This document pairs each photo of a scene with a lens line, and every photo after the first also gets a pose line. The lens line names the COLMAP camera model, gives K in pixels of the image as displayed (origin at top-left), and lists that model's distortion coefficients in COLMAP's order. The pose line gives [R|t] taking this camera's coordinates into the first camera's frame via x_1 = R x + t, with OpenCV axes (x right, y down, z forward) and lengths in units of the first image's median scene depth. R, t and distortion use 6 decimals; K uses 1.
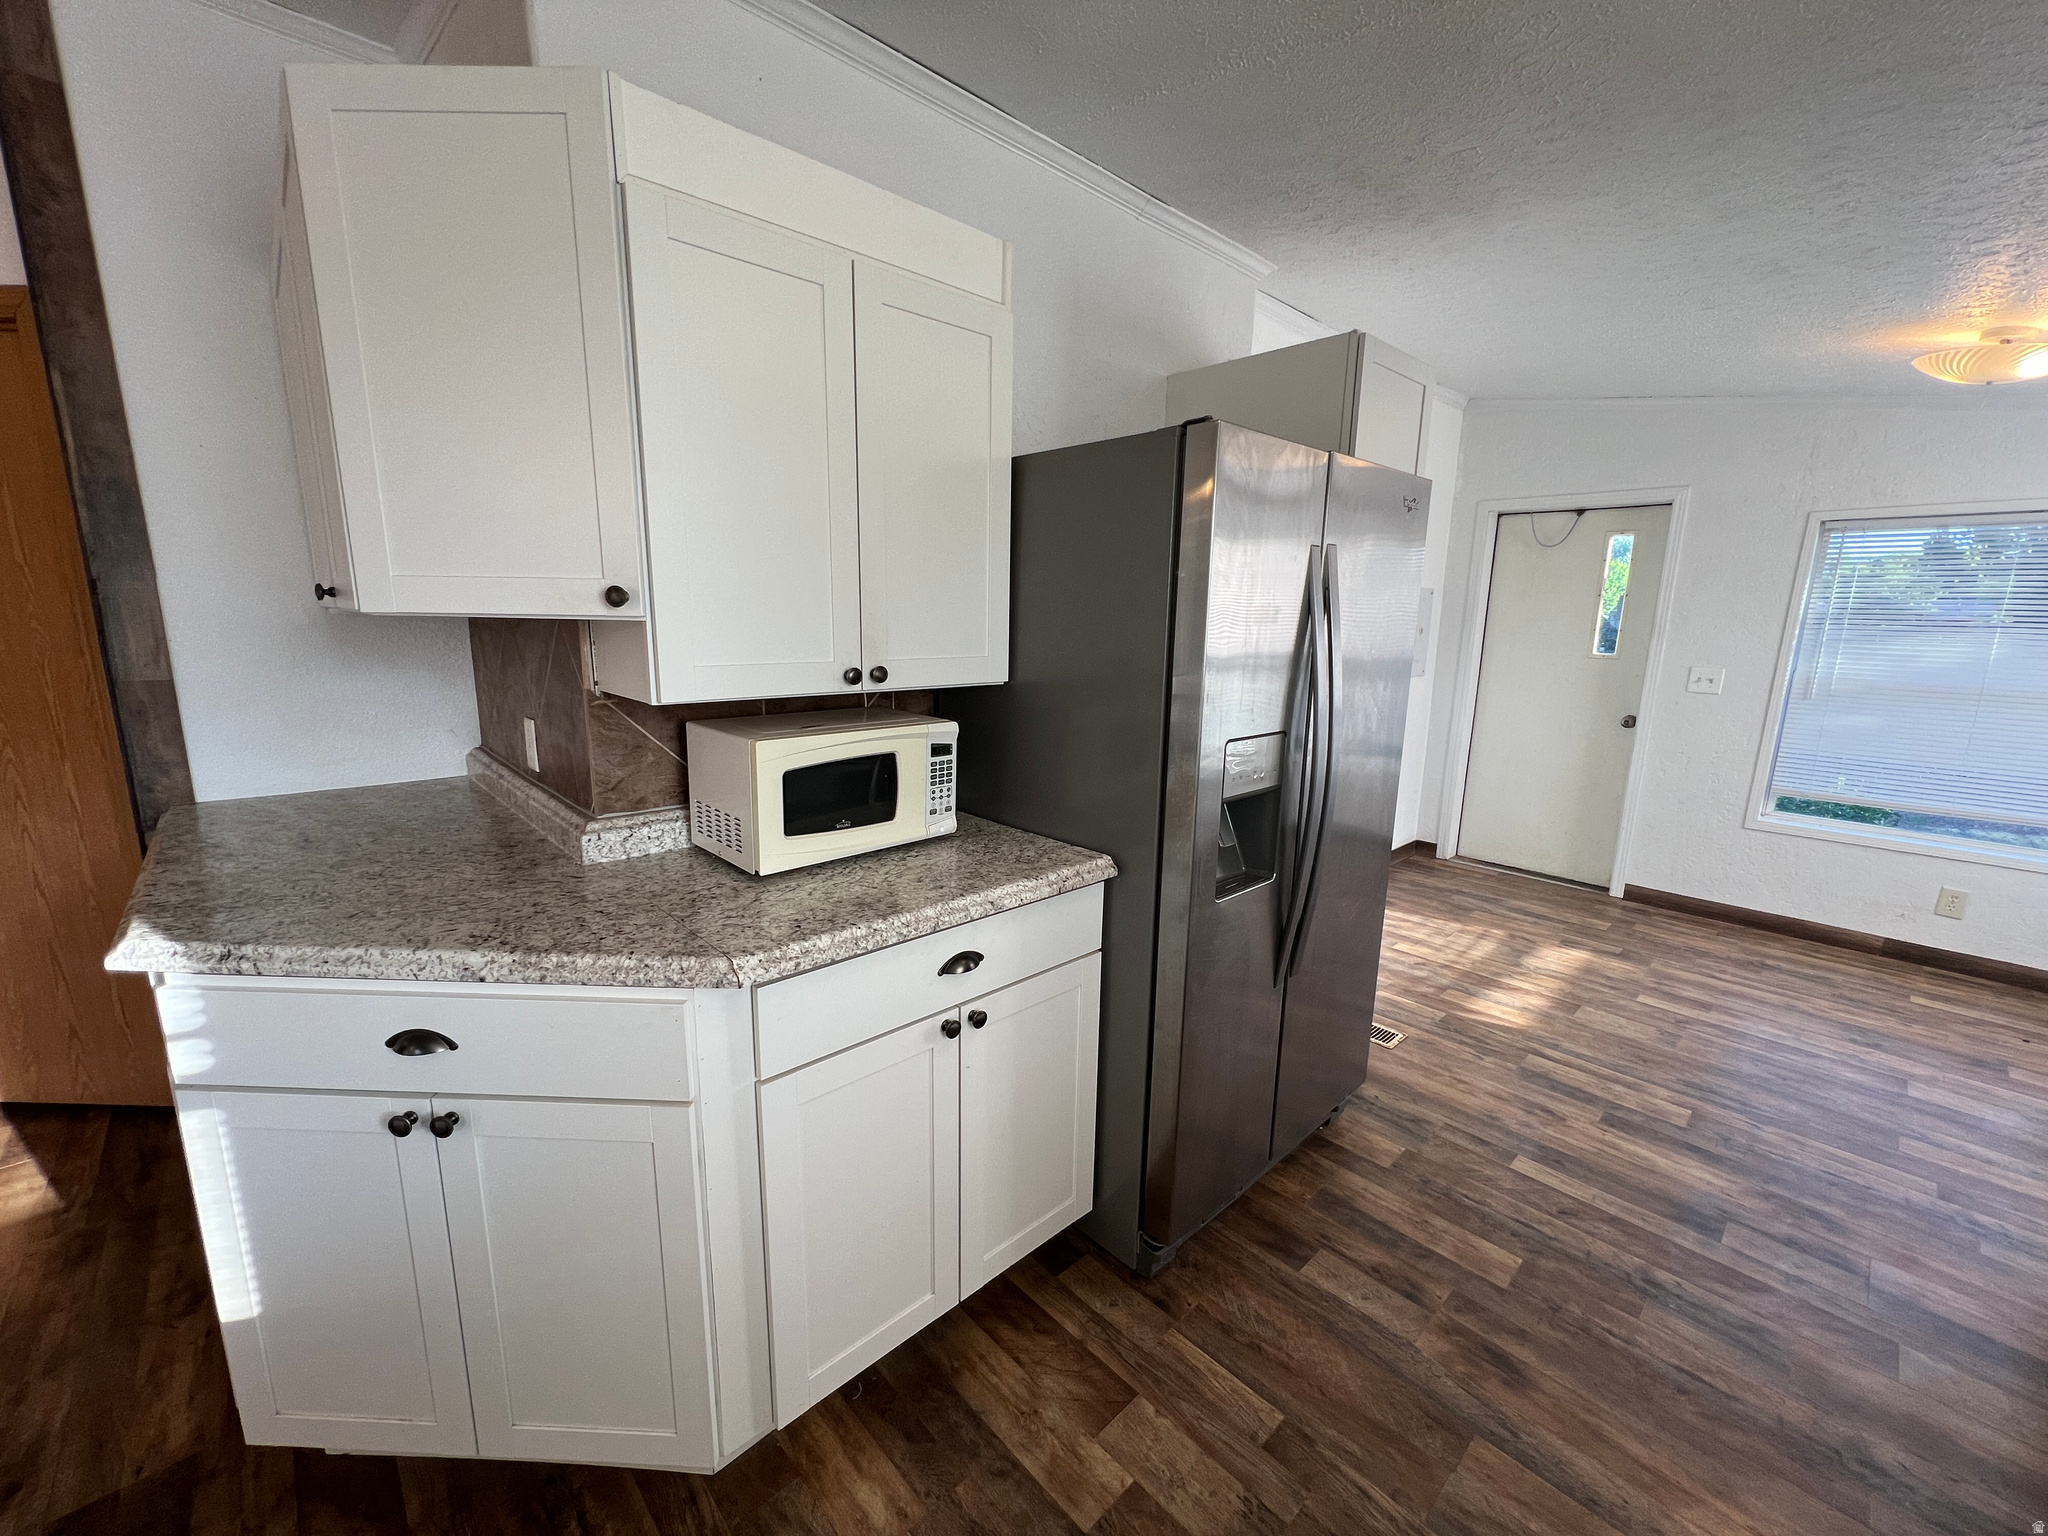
lens RADIAL K [[810.0, 0, 1024.0], [0, 810.0, 768.0], [0, 0, 1]] dist [0.001079, 0.000340]
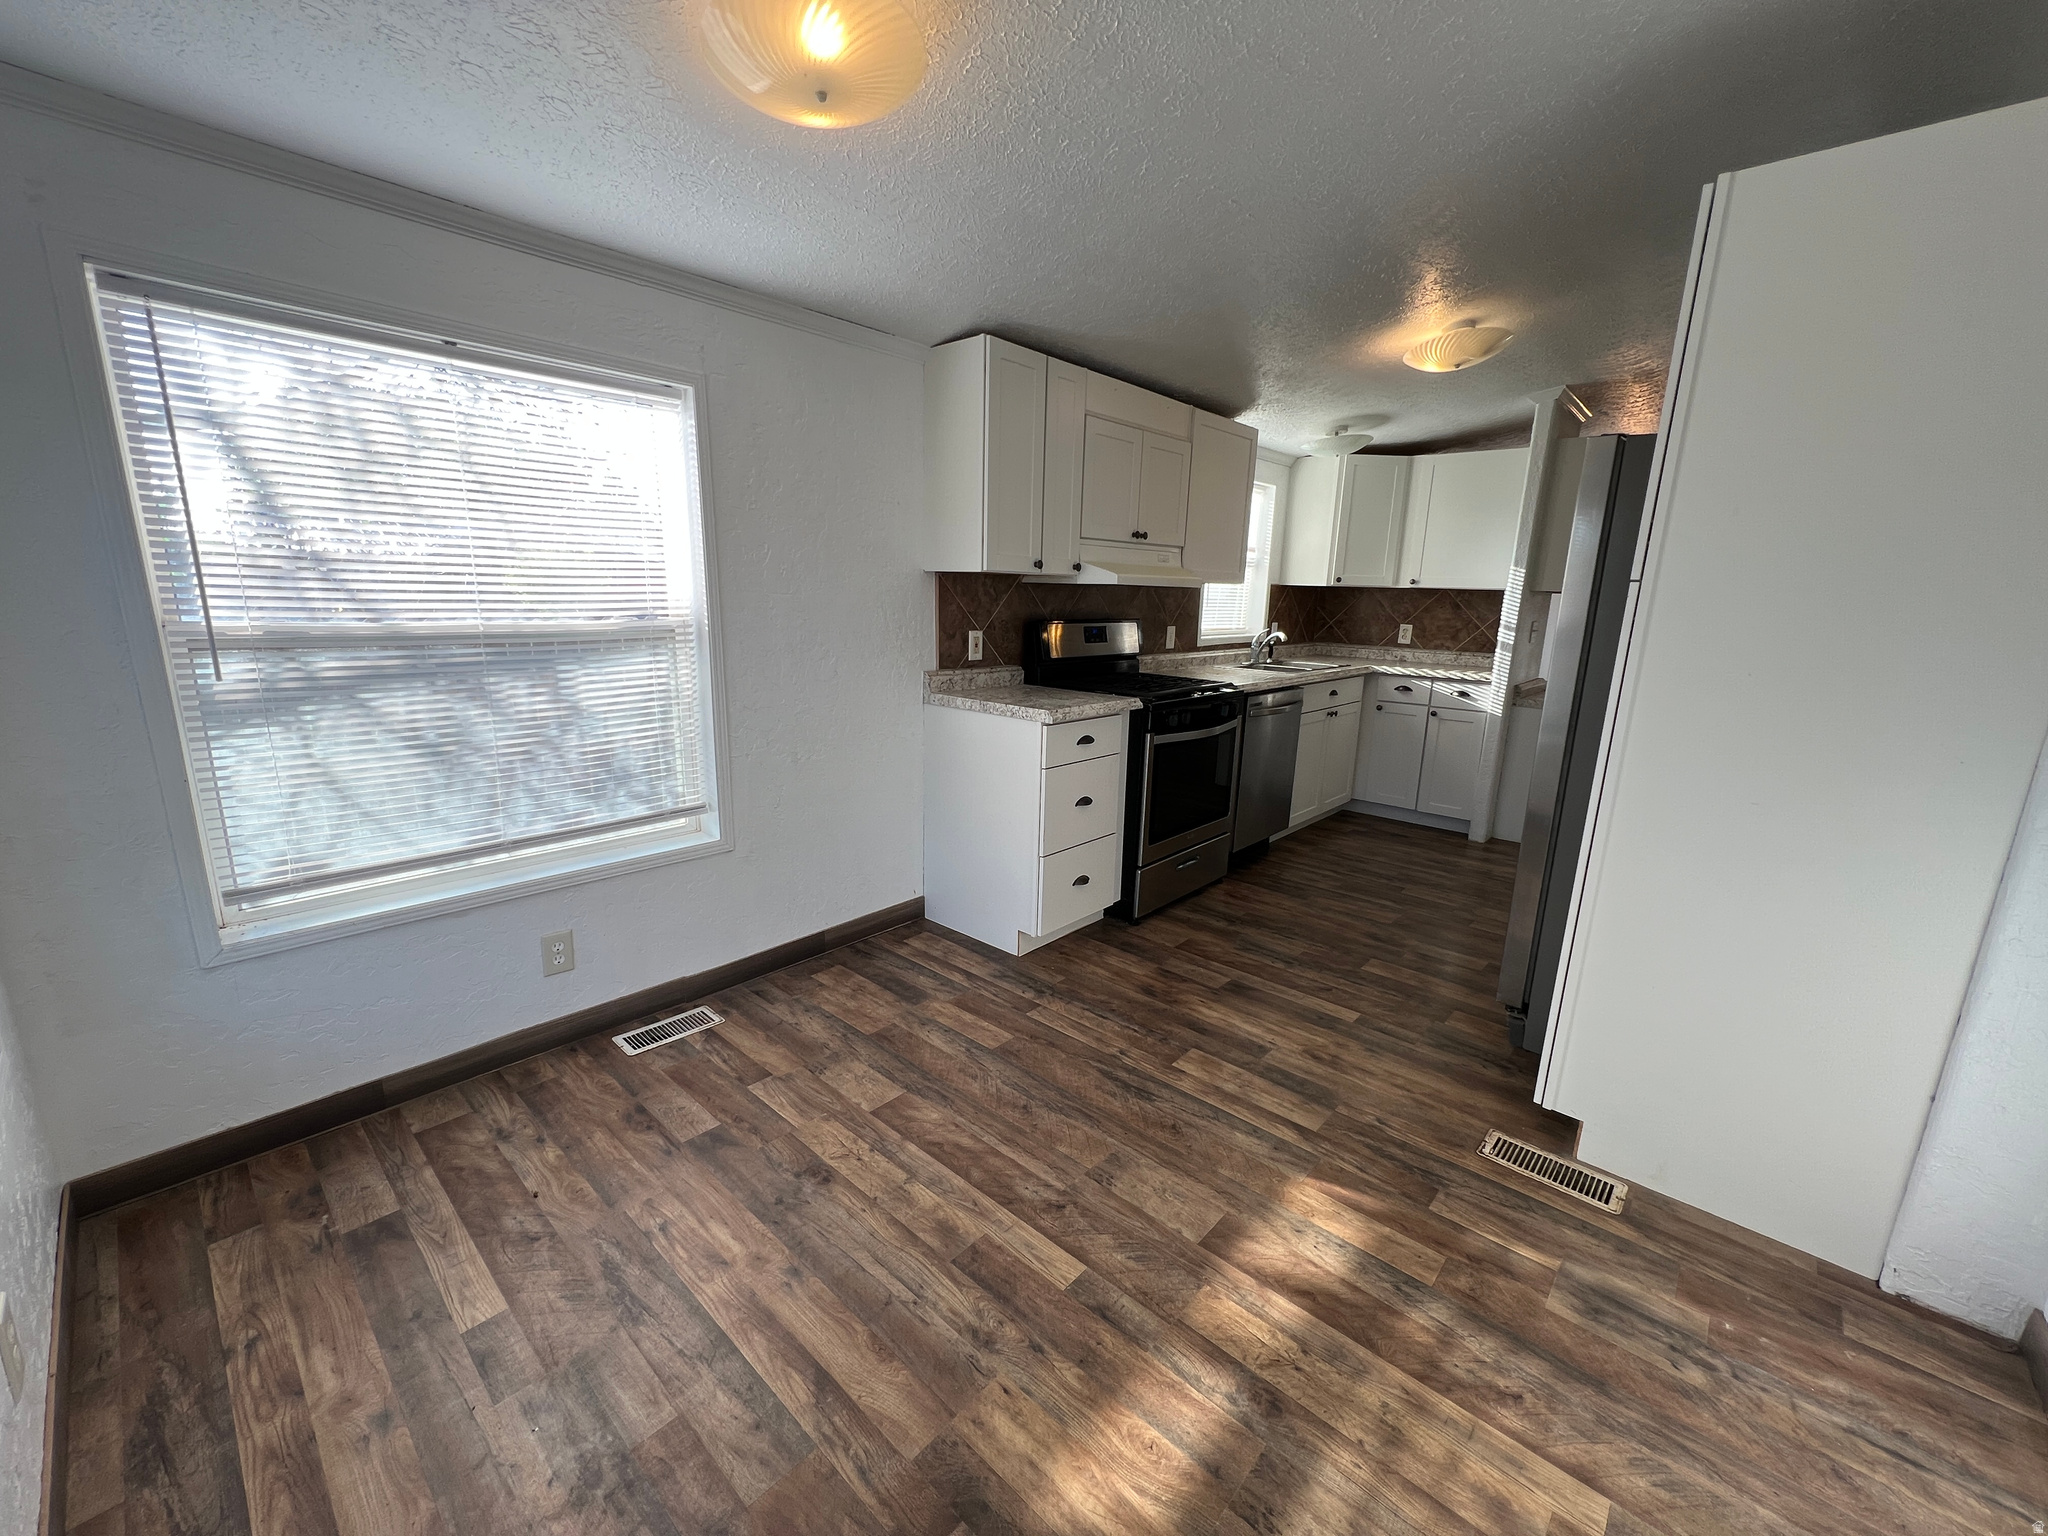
lens RADIAL K [[810.0, 0, 1024.0], [0, 810.0, 768.0], [0, 0, 1]] dist [0.001079, 0.000340]
pose [[-0.996128, -0.024370, -0.084467, 1.055937], [-0.056092, 0.916011, 0.397212, -0.266572], [0.067693, 0.400412, -0.913831, 1.677428]]
